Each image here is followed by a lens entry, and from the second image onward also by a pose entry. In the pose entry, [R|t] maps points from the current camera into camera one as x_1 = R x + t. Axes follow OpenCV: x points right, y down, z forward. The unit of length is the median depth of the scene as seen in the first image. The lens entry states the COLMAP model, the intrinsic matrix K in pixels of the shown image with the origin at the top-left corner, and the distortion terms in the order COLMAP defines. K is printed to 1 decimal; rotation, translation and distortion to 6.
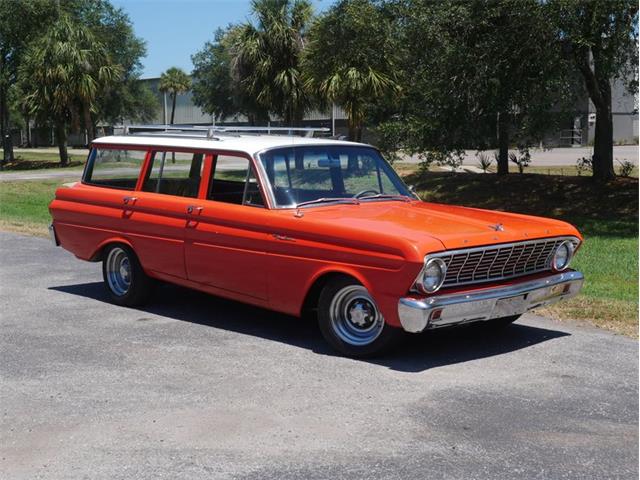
lens RADIAL K [[957.1, 0, 319.2], [0, 957.1, 238.0], [0, 0, 1]] dist [-0.007414, 0.000000]
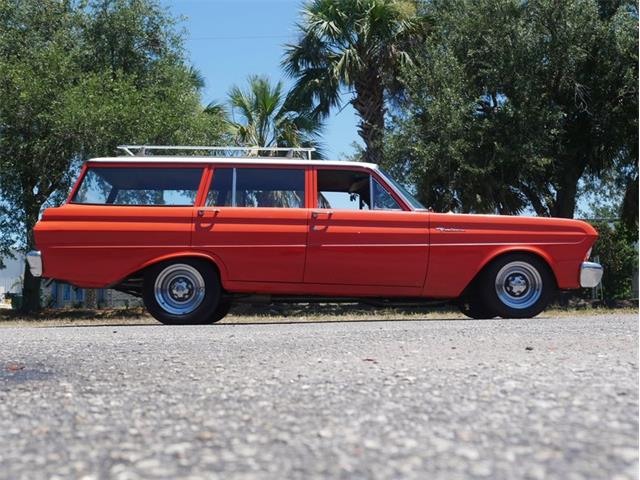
lens RADIAL K [[829.6, 0, 314.4], [0, 829.6, 241.5], [0, 0, 1]] dist [-0.015946, 0.000000]
pose [[0.657197, 0.053326, 0.751830, -0.959090], [0.086156, 0.985641, -0.145222, 0.155569], [-0.748779, 0.160214, 0.643165, 0.452926]]
